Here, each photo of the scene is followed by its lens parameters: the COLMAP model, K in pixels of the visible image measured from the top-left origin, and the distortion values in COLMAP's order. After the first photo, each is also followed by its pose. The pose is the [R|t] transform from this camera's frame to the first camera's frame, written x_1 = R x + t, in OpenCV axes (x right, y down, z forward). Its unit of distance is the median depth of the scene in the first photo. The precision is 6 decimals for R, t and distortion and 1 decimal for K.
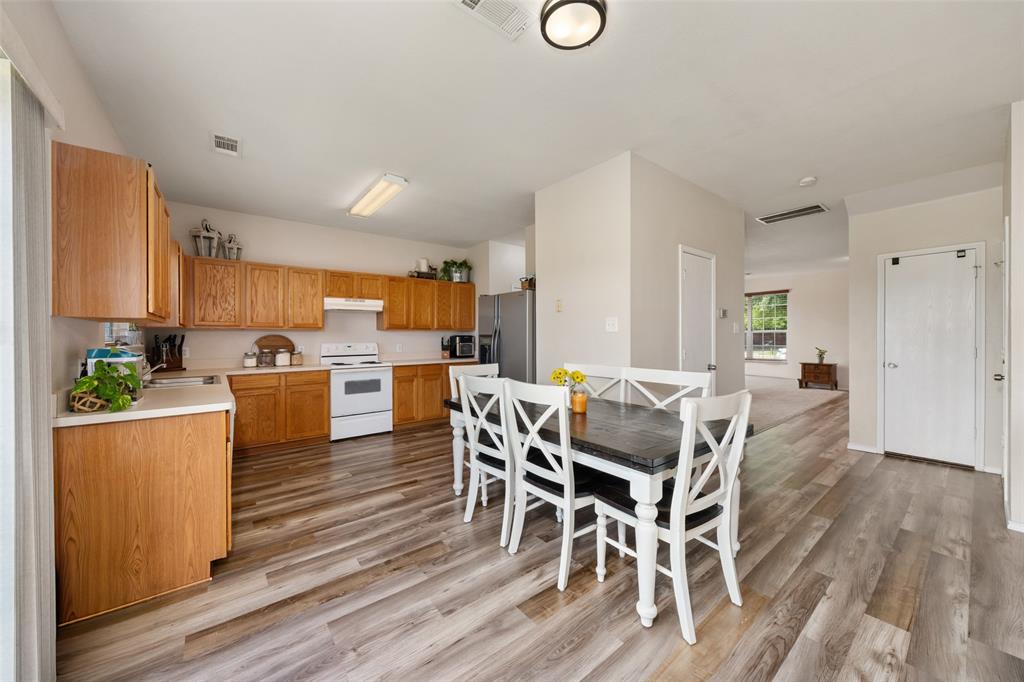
lens RADIAL K [[367.9, 0, 512.7], [0, 367.9, 340.0], [0, 0, 1]] dist [-0.008969, -0.000170]
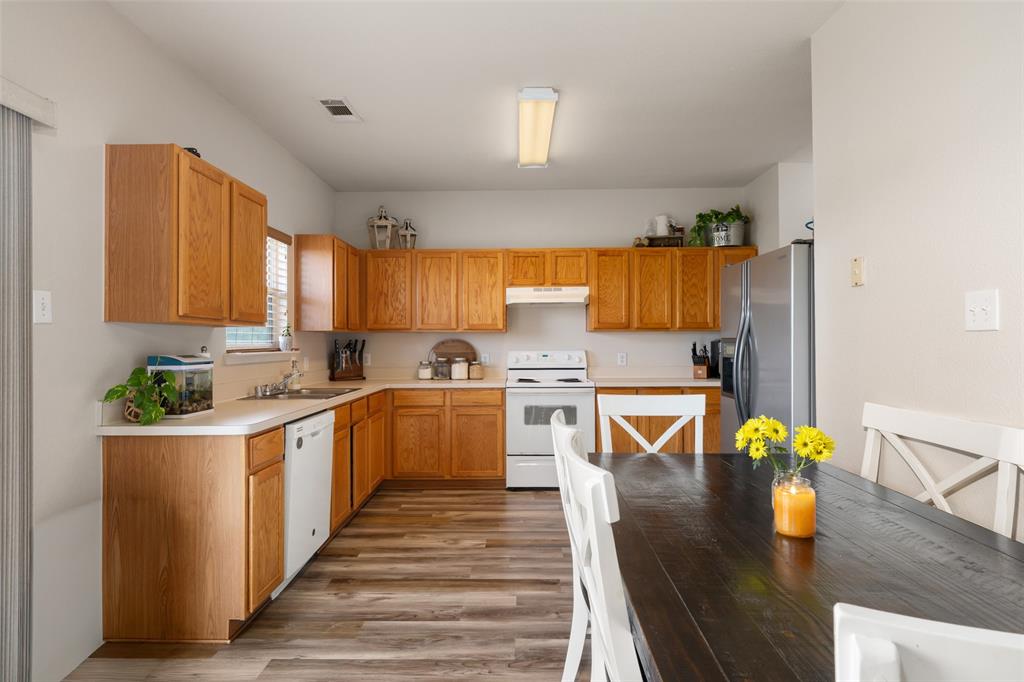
lens RADIAL K [[534.7, 0, 512.7], [0, 534.7, 338.4], [0, 0, 1]] dist [0.001225, 0.001330]
pose [[0.770778, -0.003024, -0.637097, 0.190749], [-0.005332, 0.999923, -0.011196, -0.004400], [0.637081, 0.012027, 0.770703, 0.216217]]
